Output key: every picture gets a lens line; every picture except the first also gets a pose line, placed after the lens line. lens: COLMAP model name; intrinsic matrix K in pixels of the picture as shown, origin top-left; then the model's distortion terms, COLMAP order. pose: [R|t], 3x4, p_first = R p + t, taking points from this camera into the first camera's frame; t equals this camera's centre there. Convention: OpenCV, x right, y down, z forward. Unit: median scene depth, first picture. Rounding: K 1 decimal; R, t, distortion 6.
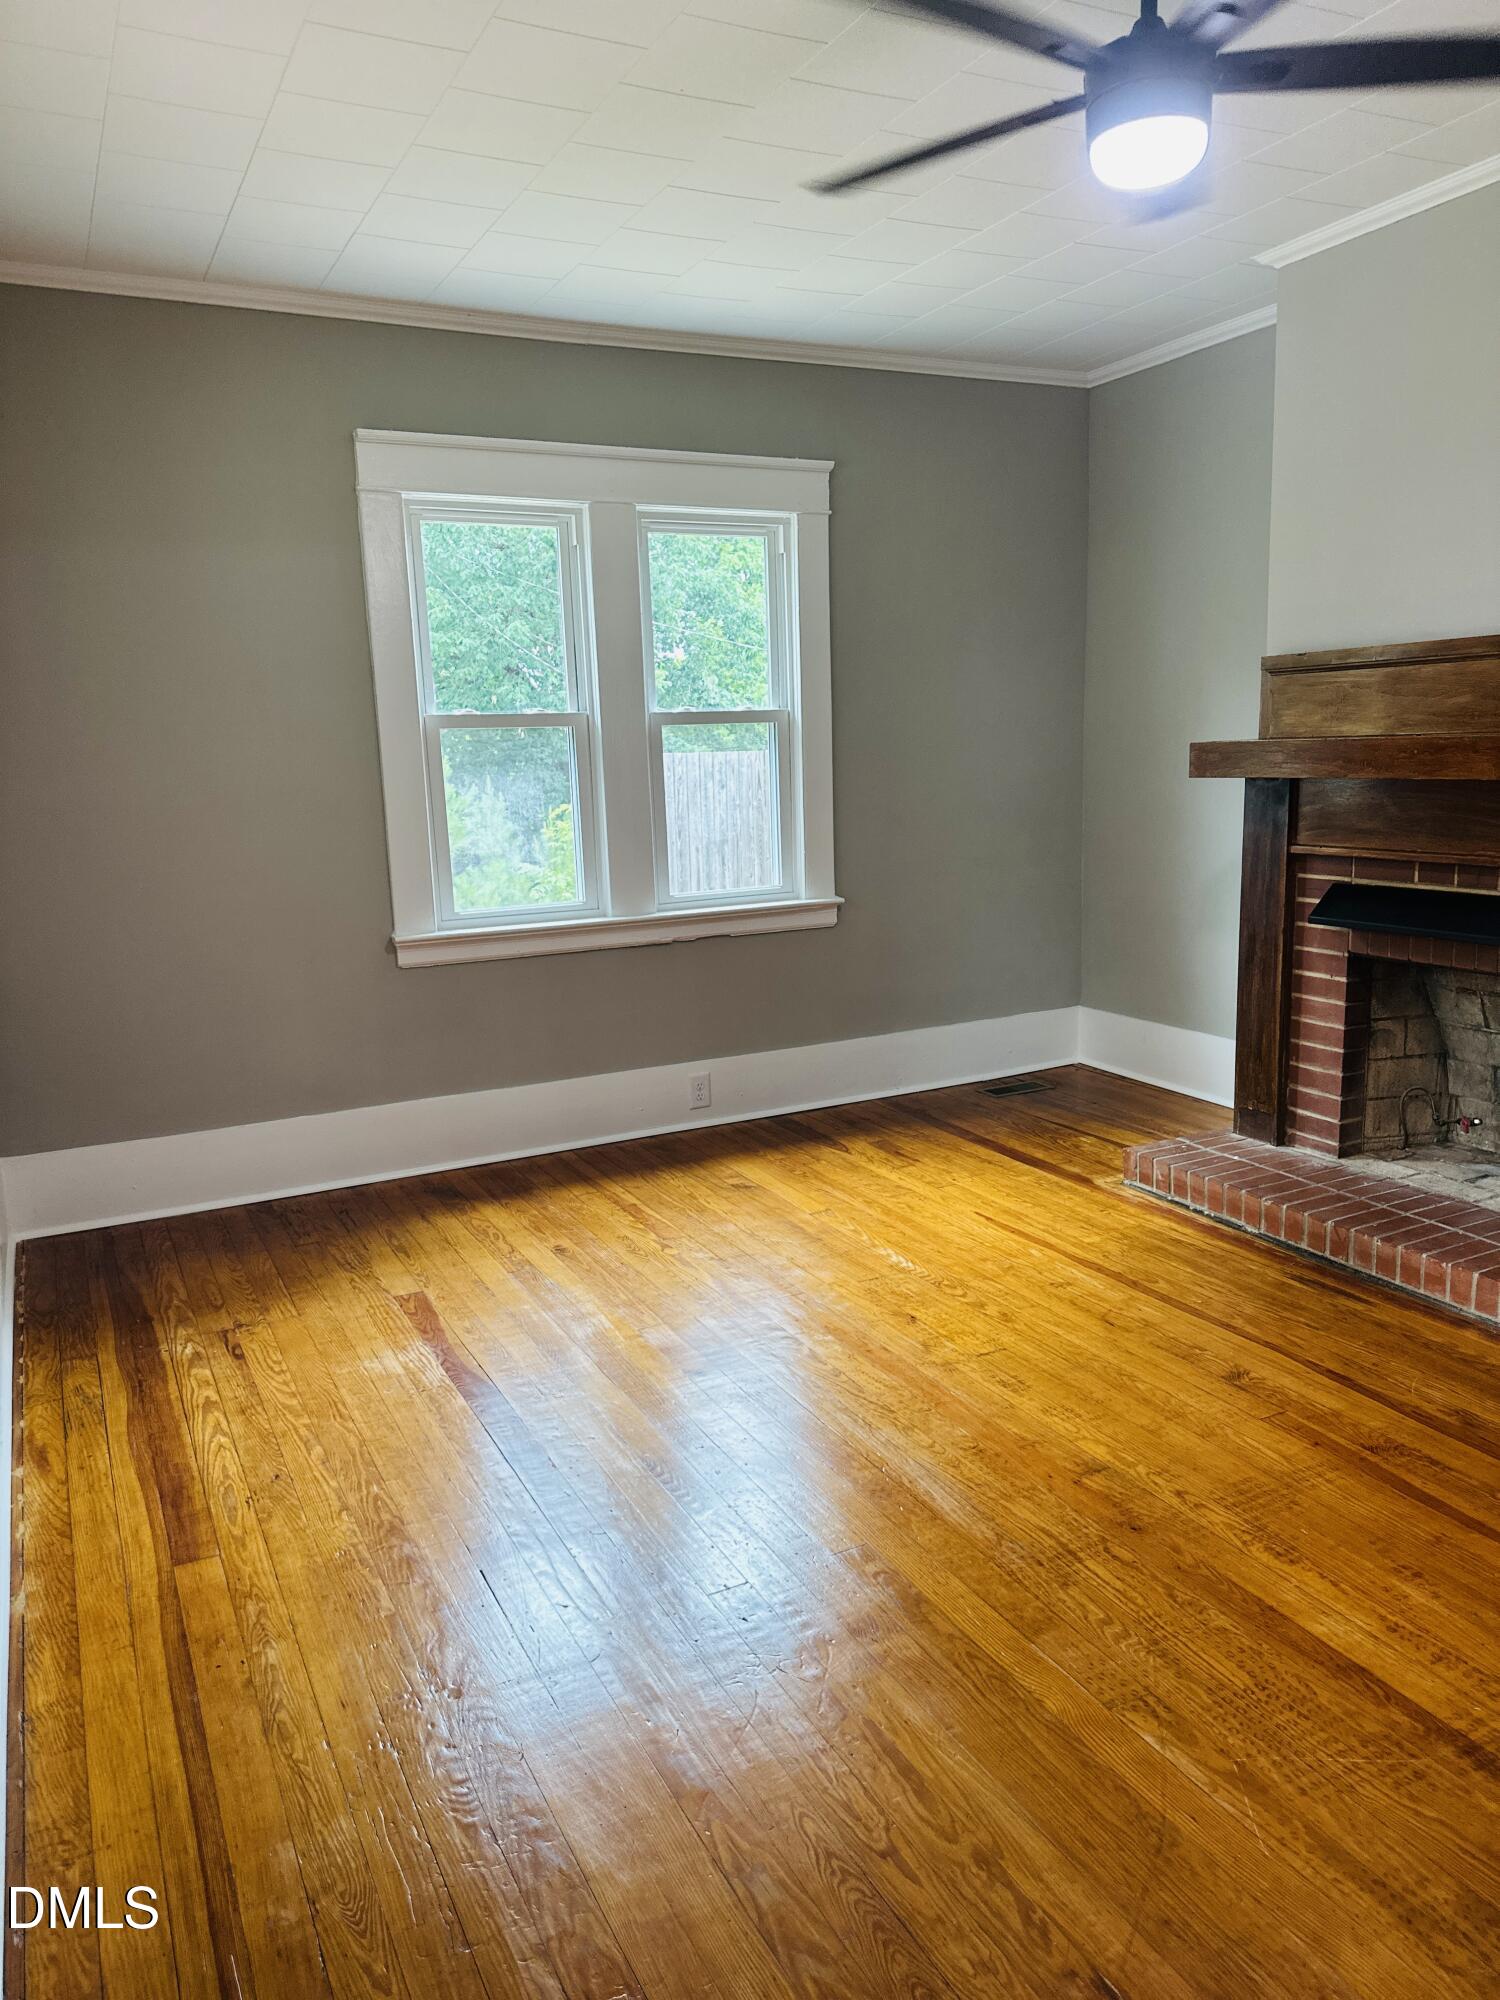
lens RADIAL K [[1402.4, 0, 747.0], [0, 1402.4, 995.6], [0, 0, 1]] dist [0.050224, -0.073495]
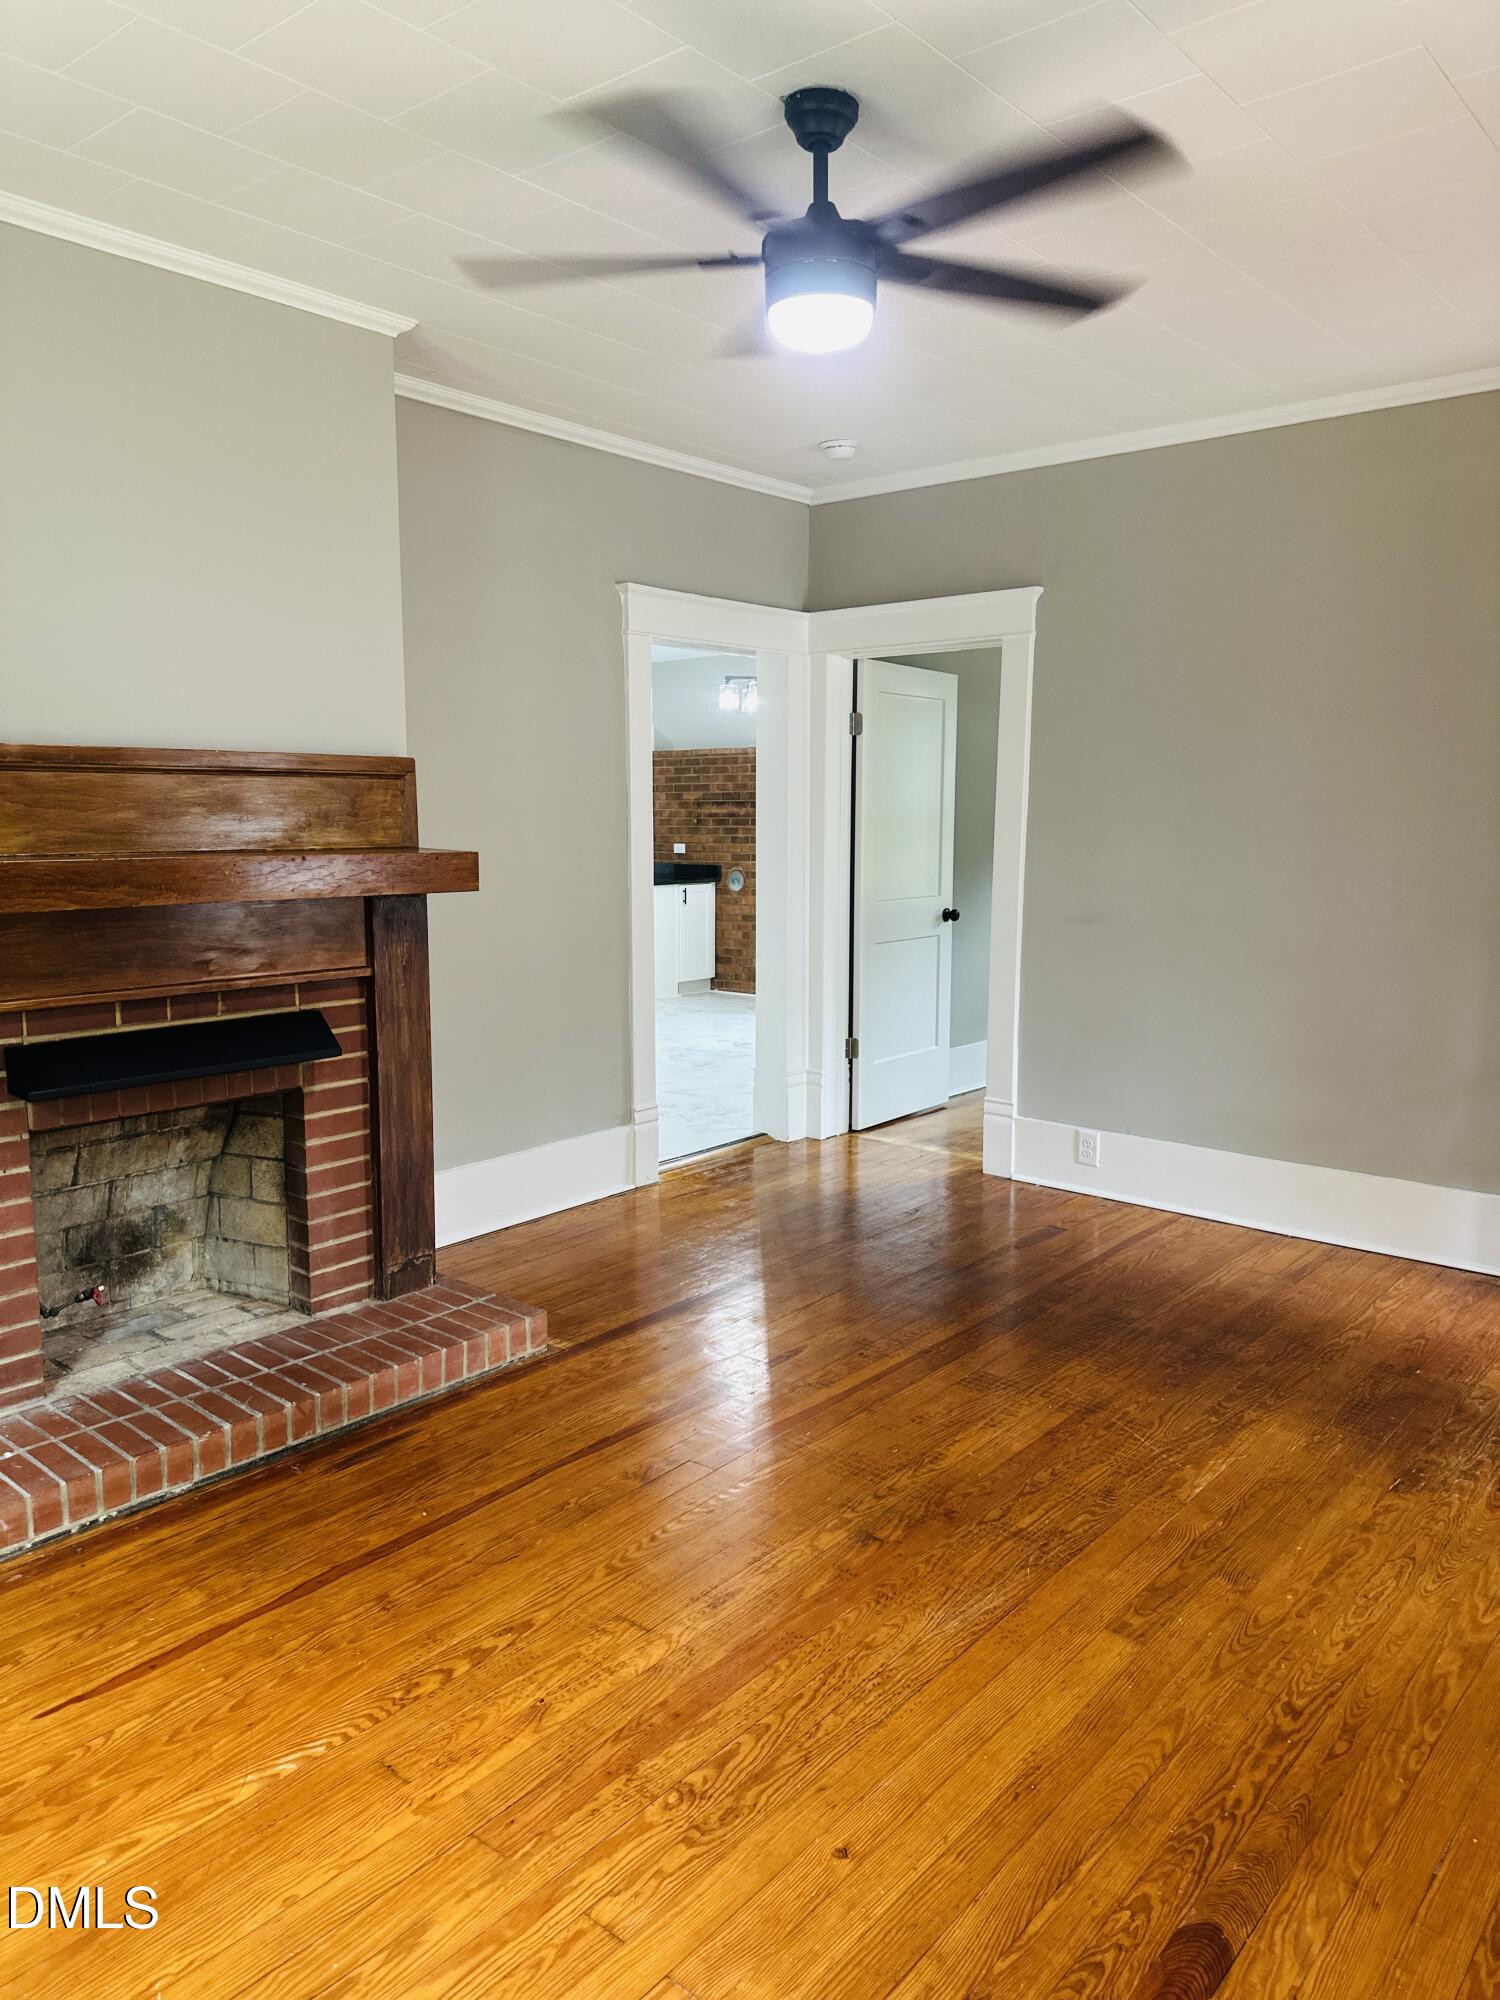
lens RADIAL K [[1393.0, 0, 748.8], [0, 1393.0, 1000.8], [0, 0, 1]] dist [0.149080, -0.252874]
pose [[-0.388186, -0.094933, 0.916678, -0.532725], [0.170939, 0.970003, 0.172843, -0.206061], [-0.905589, 0.223791, -0.360314, 1.112223]]
